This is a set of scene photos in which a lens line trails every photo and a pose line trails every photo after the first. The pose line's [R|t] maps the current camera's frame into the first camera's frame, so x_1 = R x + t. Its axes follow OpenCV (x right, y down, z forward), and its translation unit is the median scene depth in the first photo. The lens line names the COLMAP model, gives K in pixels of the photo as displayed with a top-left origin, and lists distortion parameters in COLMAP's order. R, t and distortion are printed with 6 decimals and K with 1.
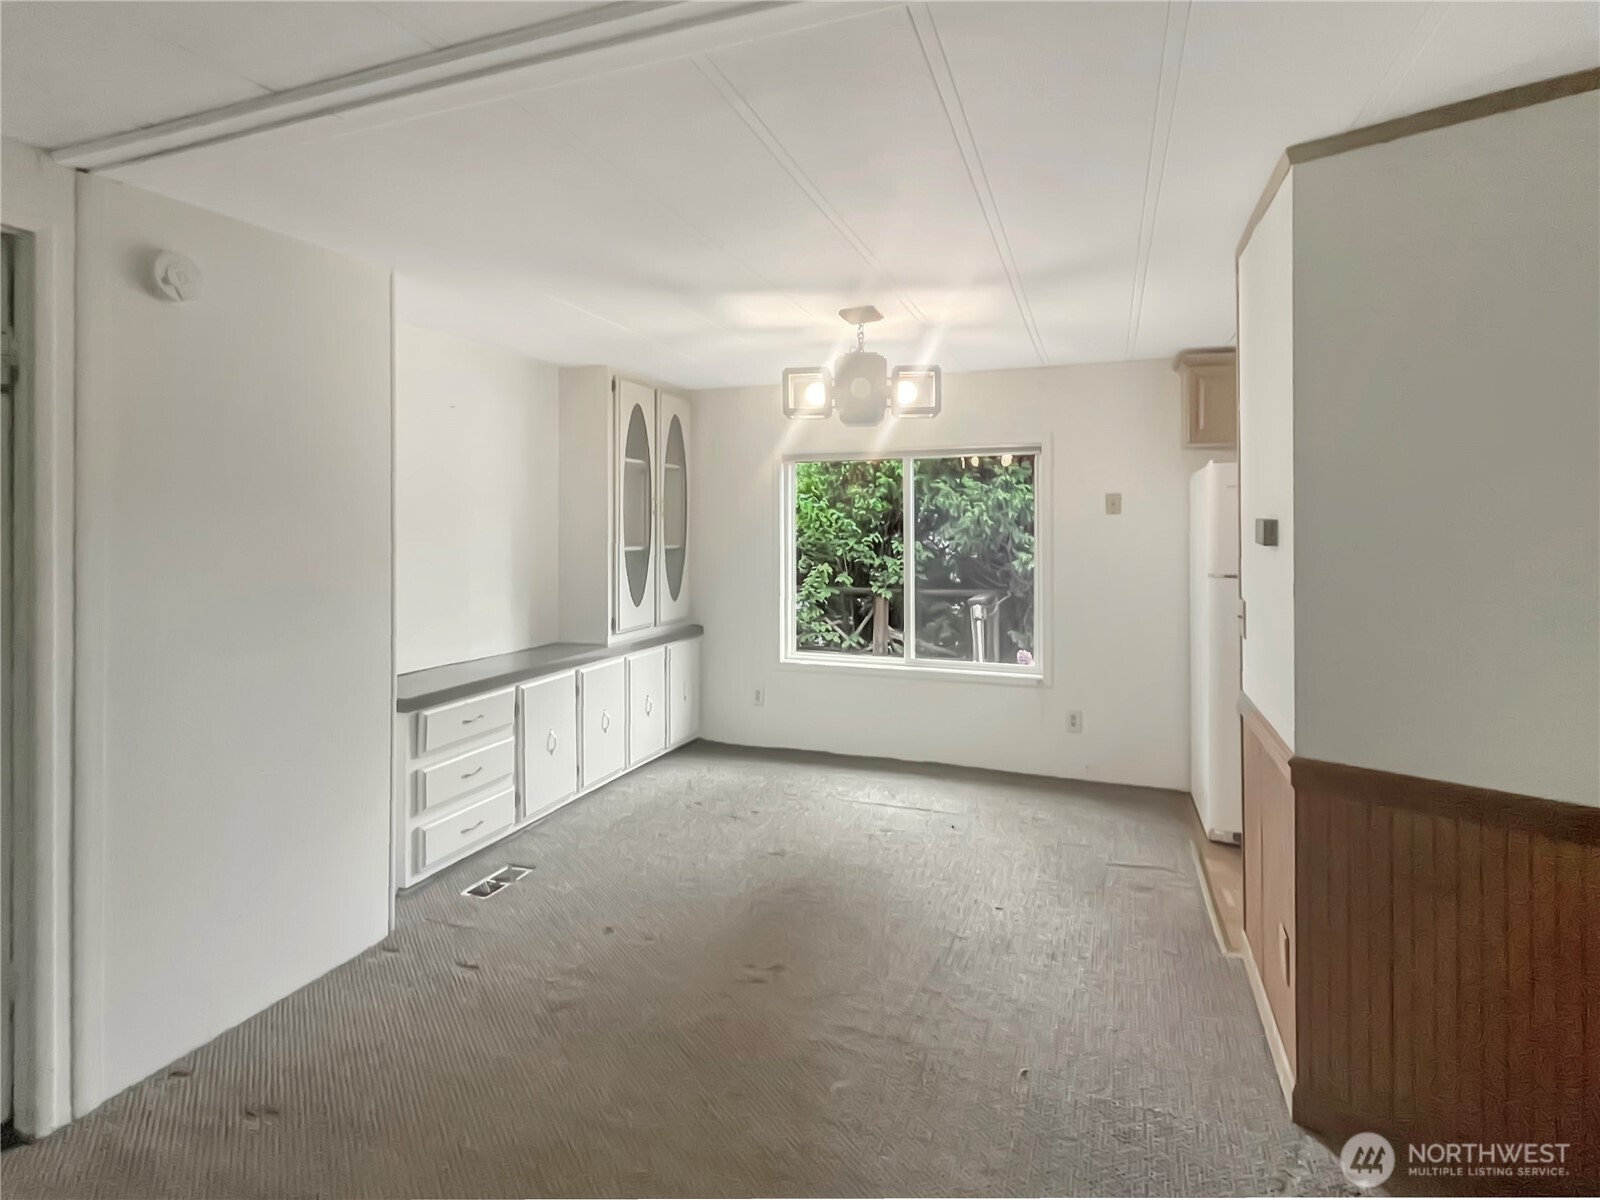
lens RADIAL K [[808.4, 0, 798.6], [0, 808.4, 598.0], [0, 0, 1]] dist [-0.000857, 0.001123]
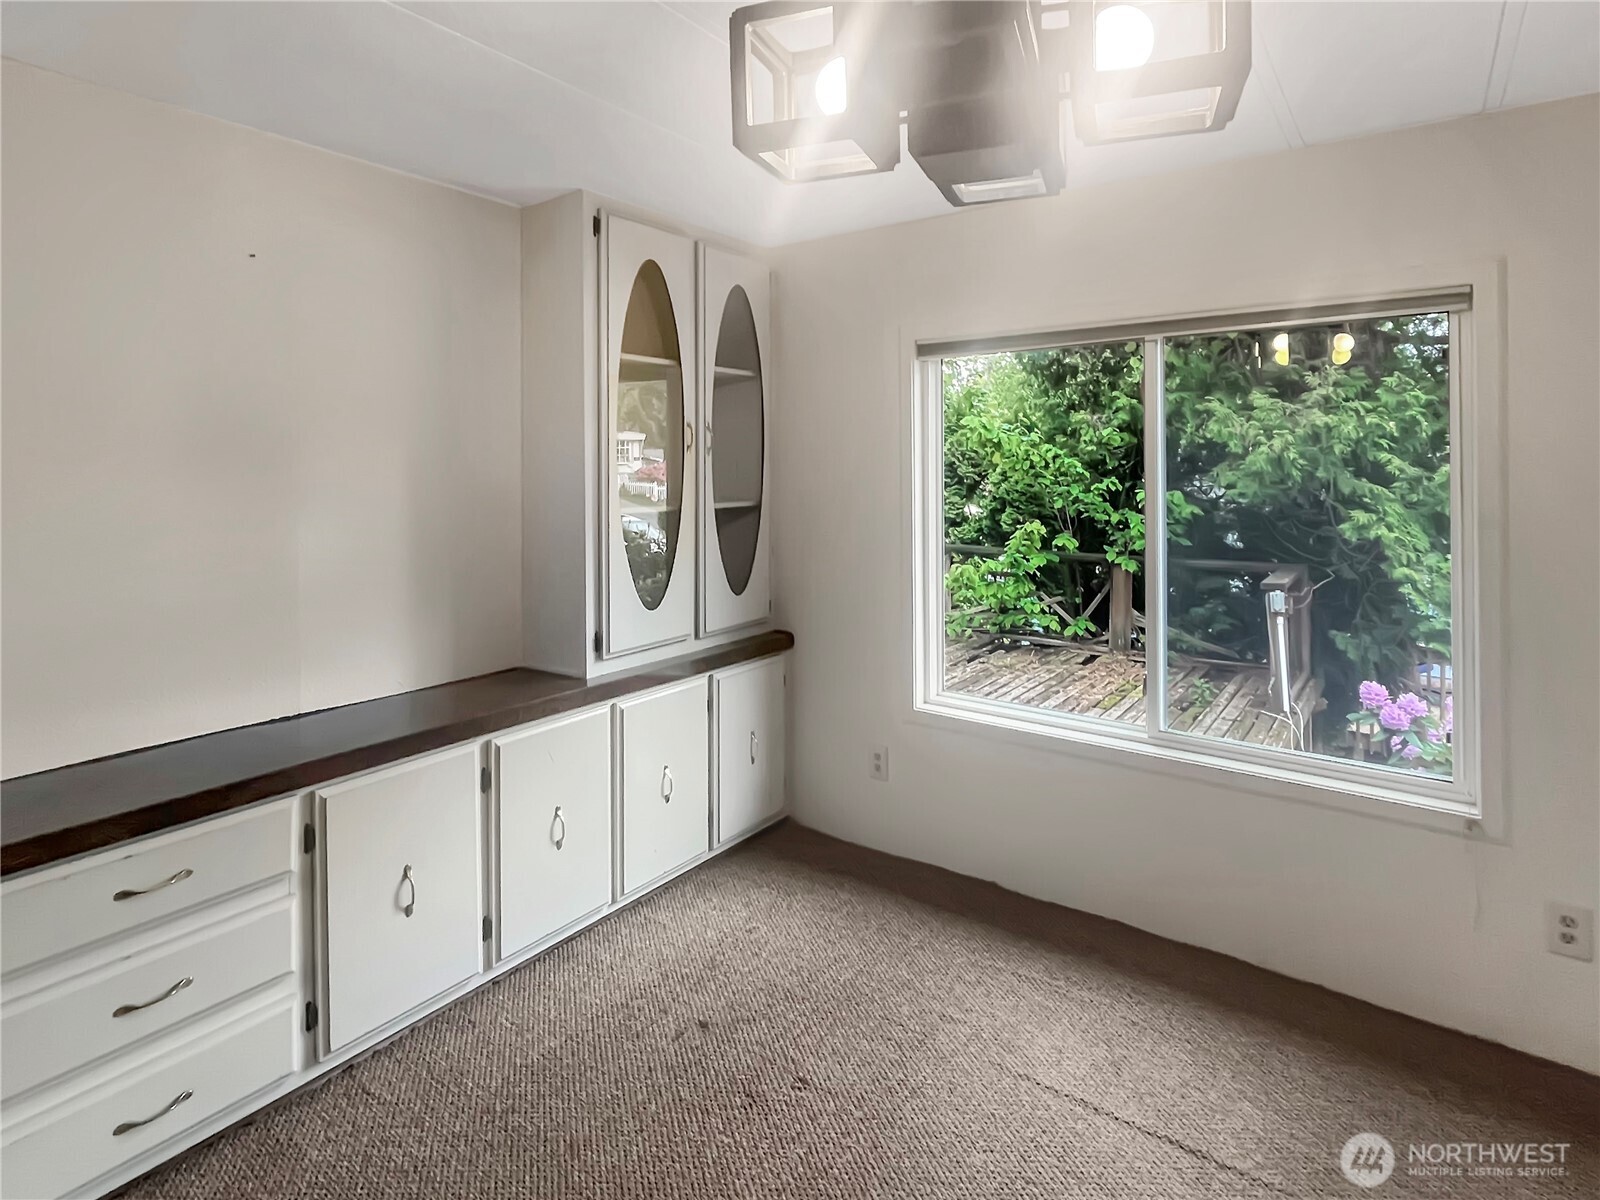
lens RADIAL K [[808.4, 0, 829.9], [0, 808.4, 494.2], [0, 0, 1]] dist [-0.000857, 0.001123]
pose [[0.966059, 0.006842, -0.258232, 0.046664], [-0.020673, 0.998491, -0.050882, -0.029213], [0.257494, 0.054494, 0.964742, 0.302844]]
